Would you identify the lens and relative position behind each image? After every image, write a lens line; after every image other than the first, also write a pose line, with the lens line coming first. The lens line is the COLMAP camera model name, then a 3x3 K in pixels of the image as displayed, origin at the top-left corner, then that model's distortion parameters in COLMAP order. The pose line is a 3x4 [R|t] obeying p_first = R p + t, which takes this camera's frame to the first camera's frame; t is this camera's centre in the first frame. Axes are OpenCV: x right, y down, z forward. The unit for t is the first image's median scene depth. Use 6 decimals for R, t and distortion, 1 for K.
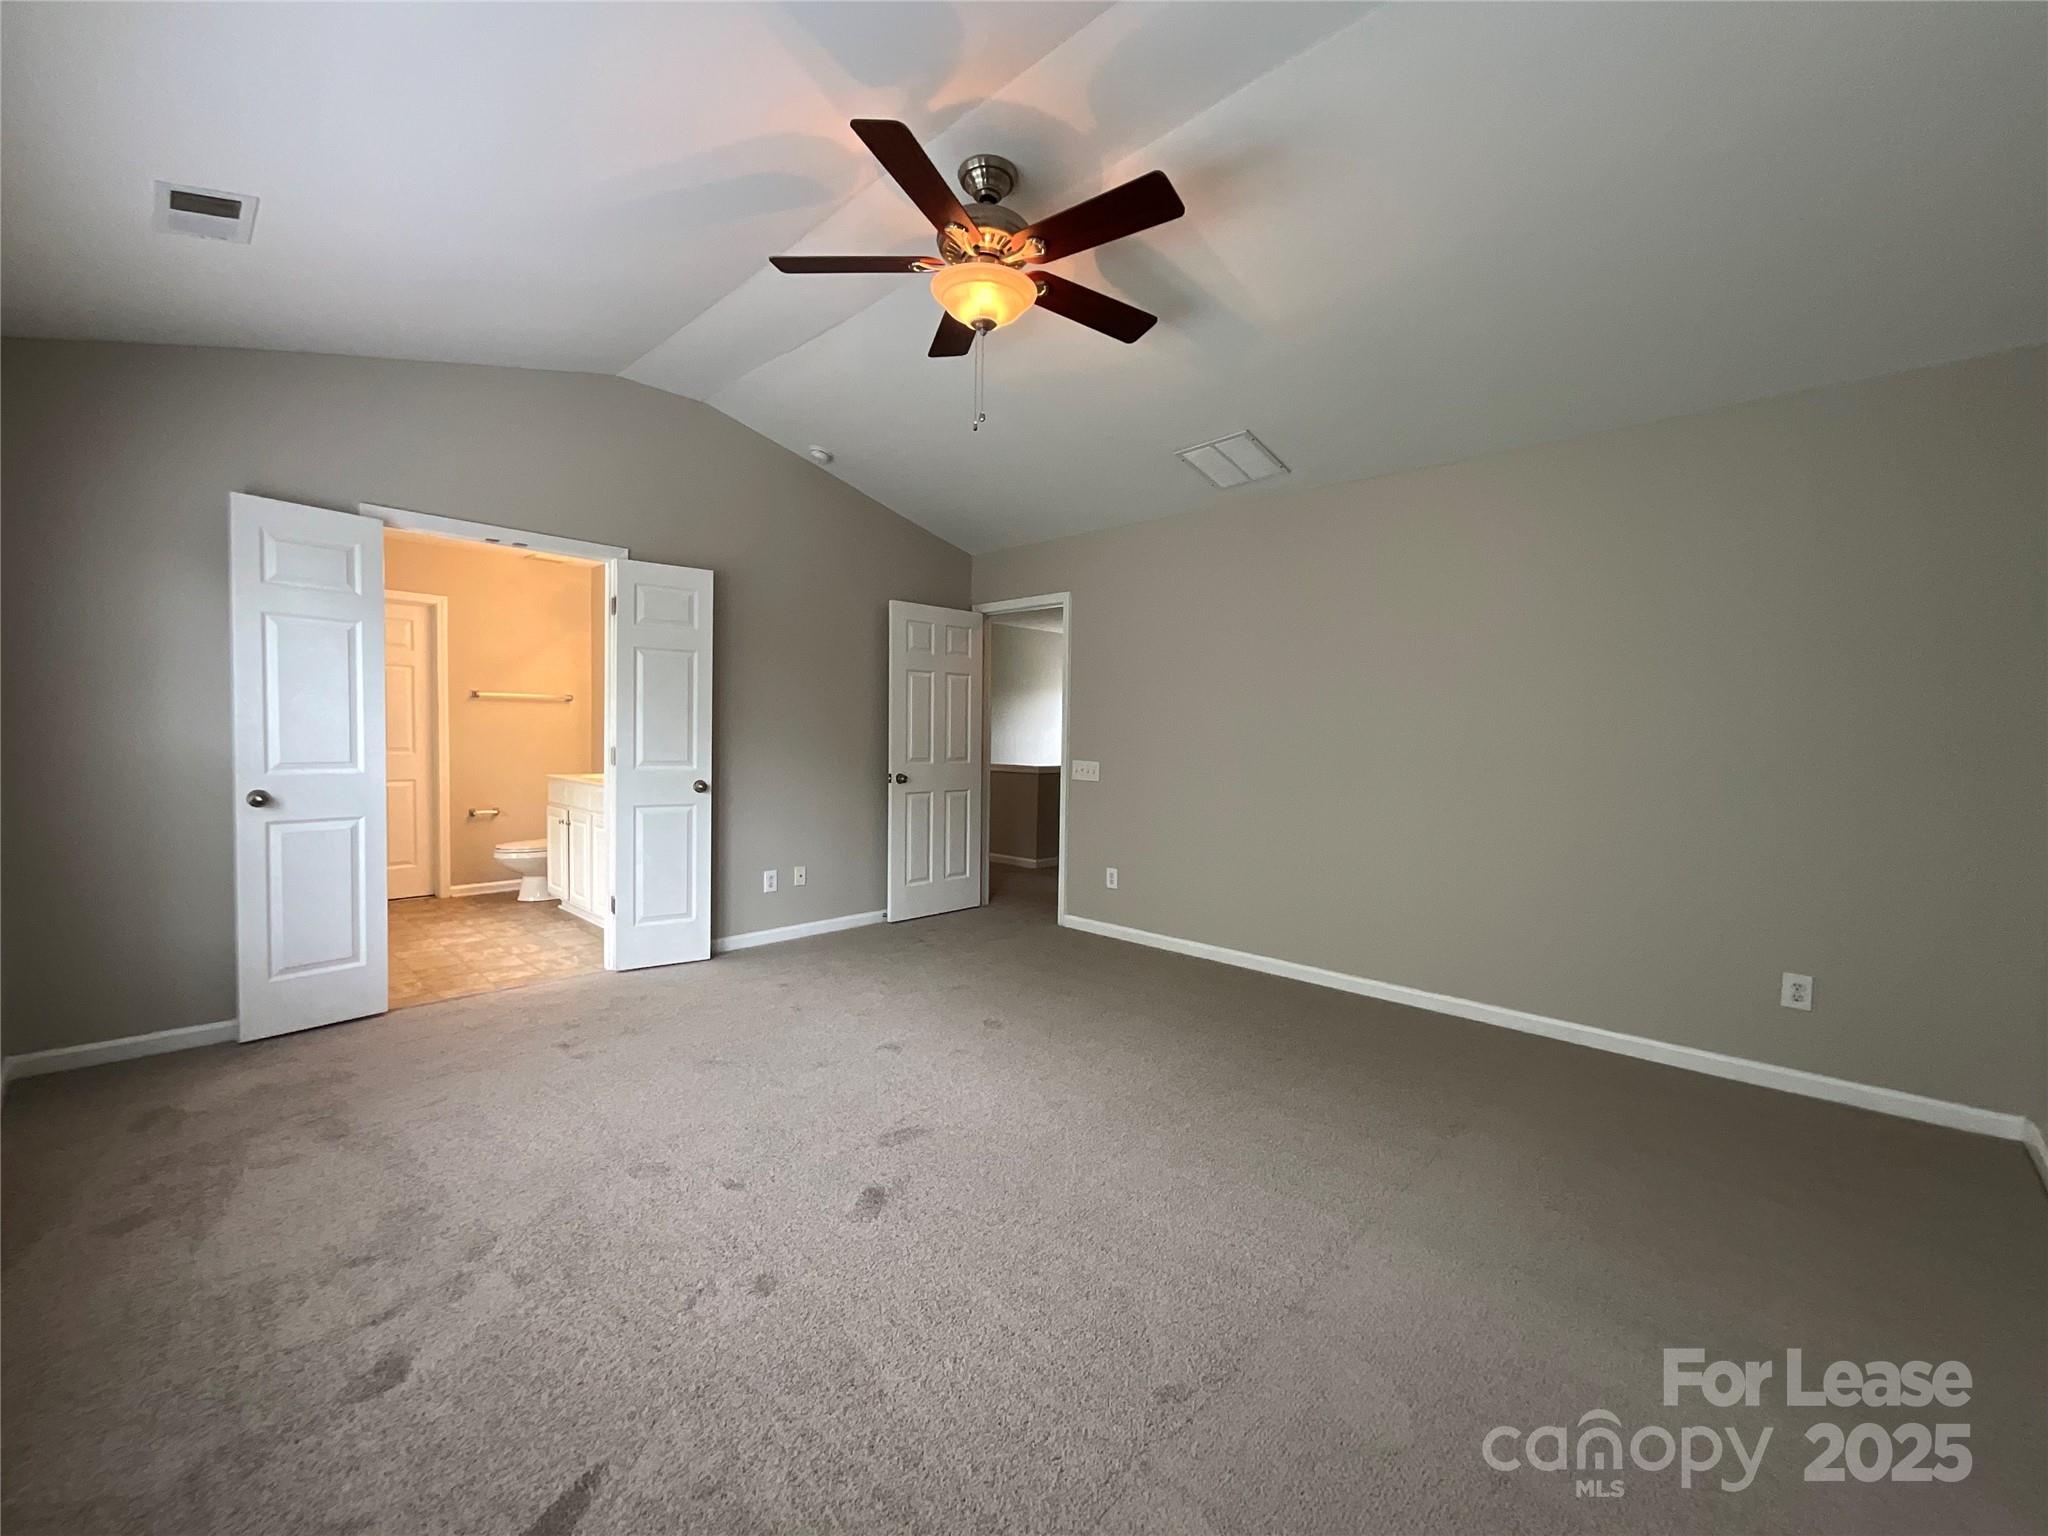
lens RADIAL K [[826.4, 0, 1027.2], [0, 826.4, 763.2], [0, 0, 1]] dist [0.000127, -0.000105]
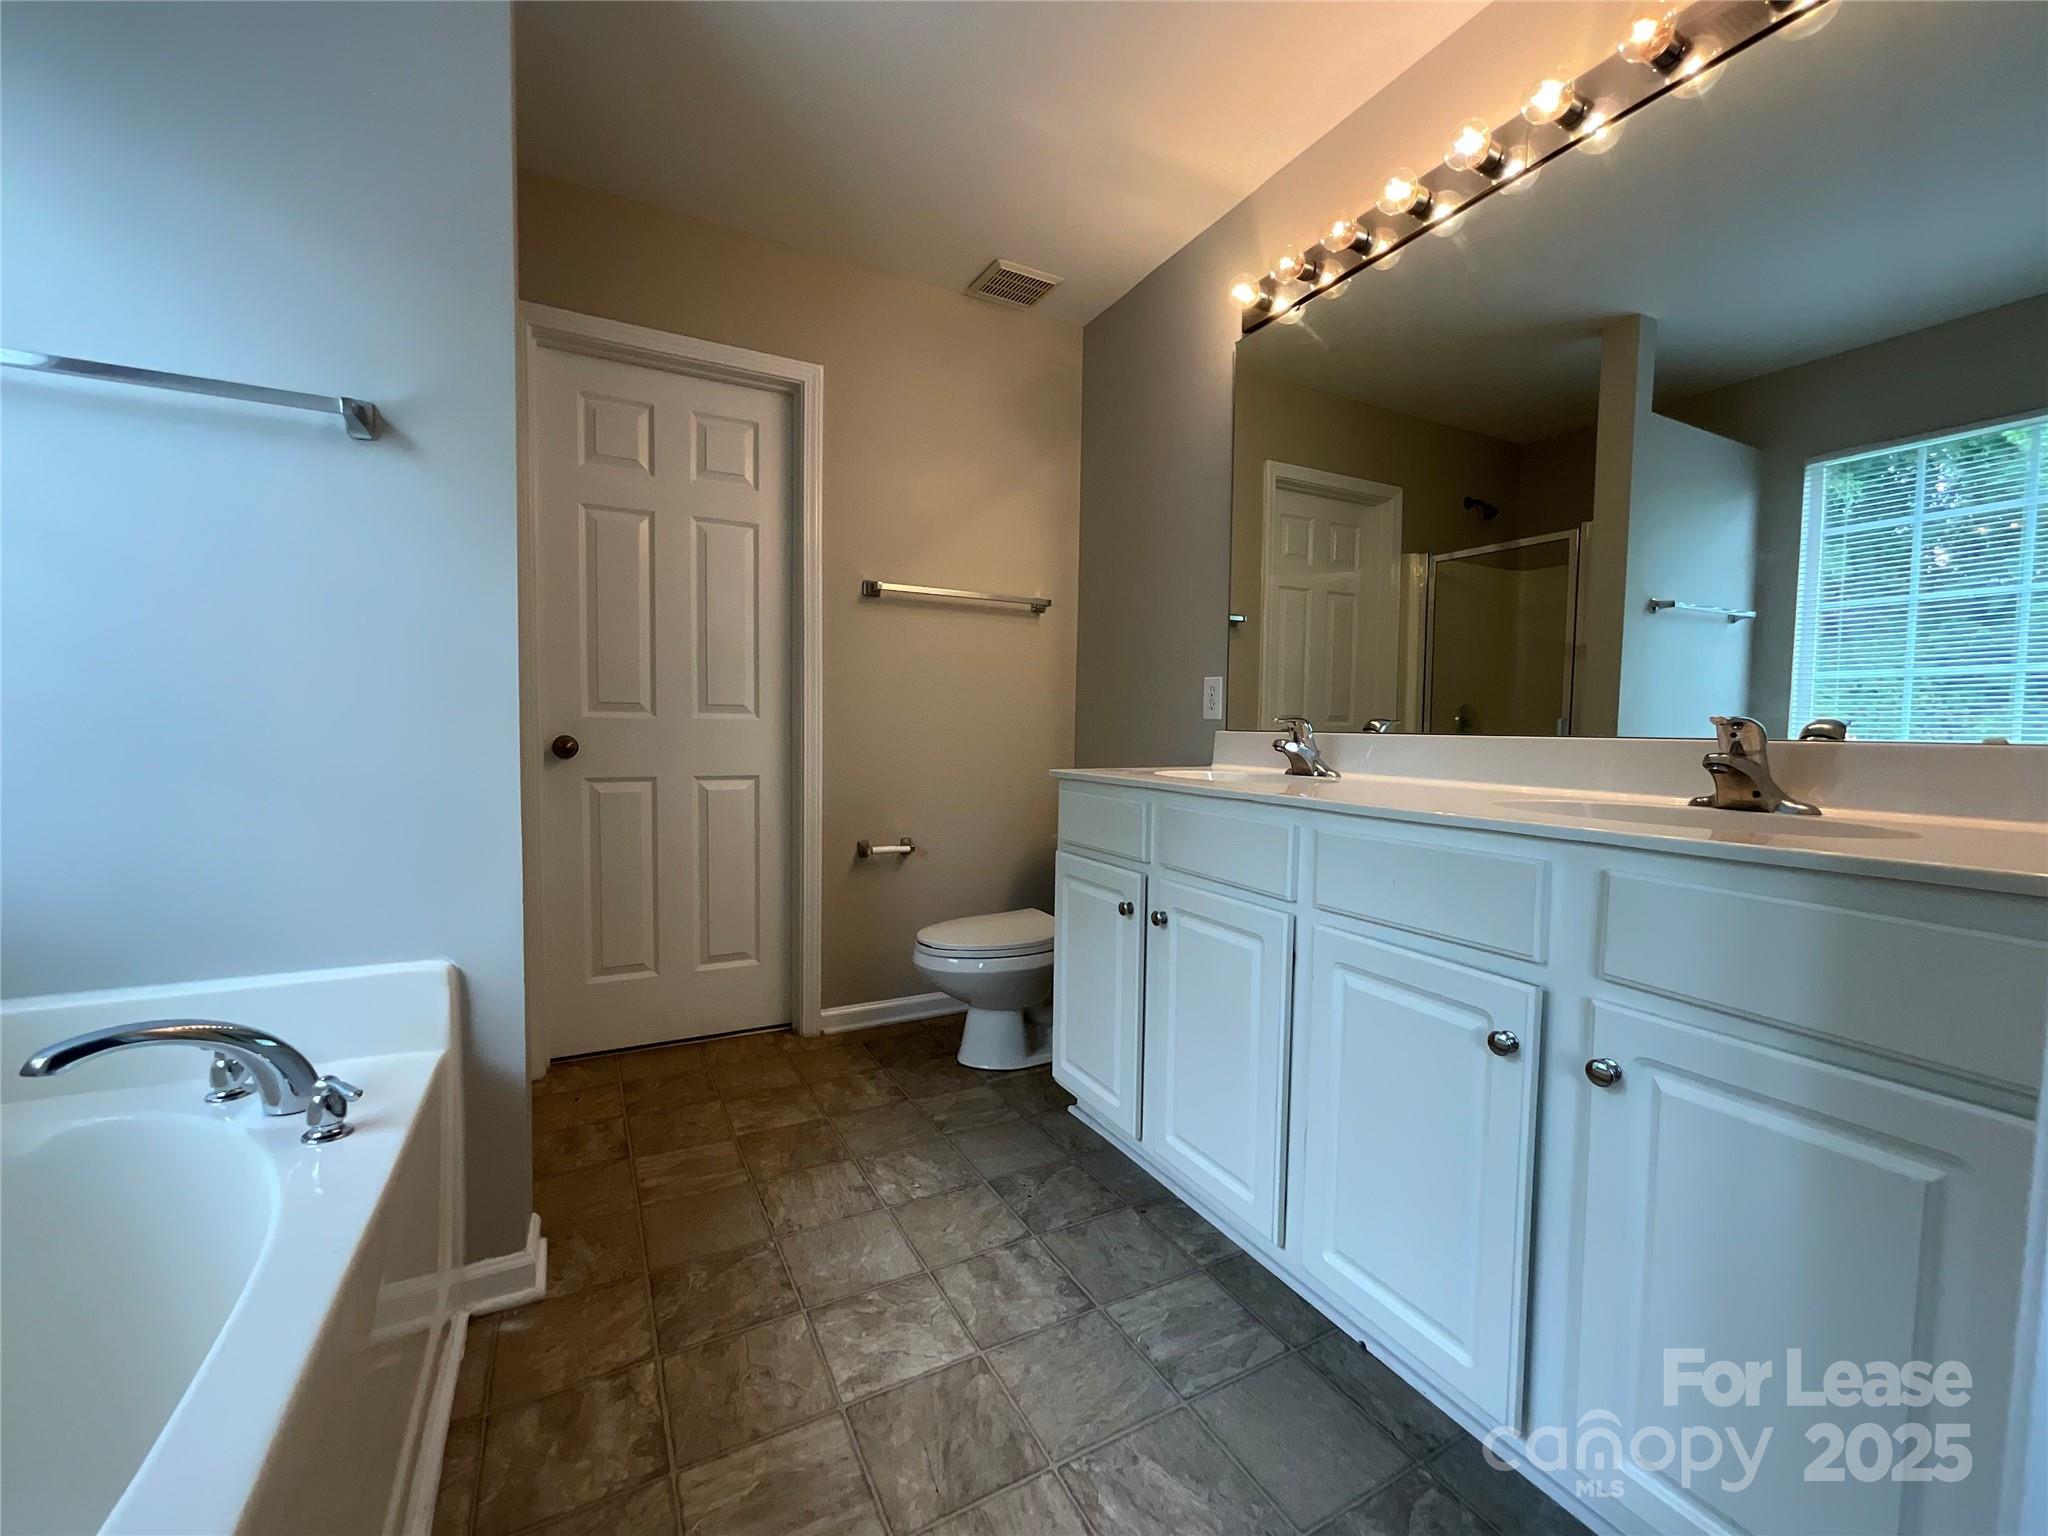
lens RADIAL K [[826.4, 0, 1022.0], [0, 826.4, 763.7], [0, 0, 1]] dist [0.000127, -0.000105]
pose [[0.942260, 0.008785, -0.334766, -0.446606], [-0.010563, 0.999938, -0.003491, 0.013622], [0.334715, 0.006825, 0.942295, 0.613205]]
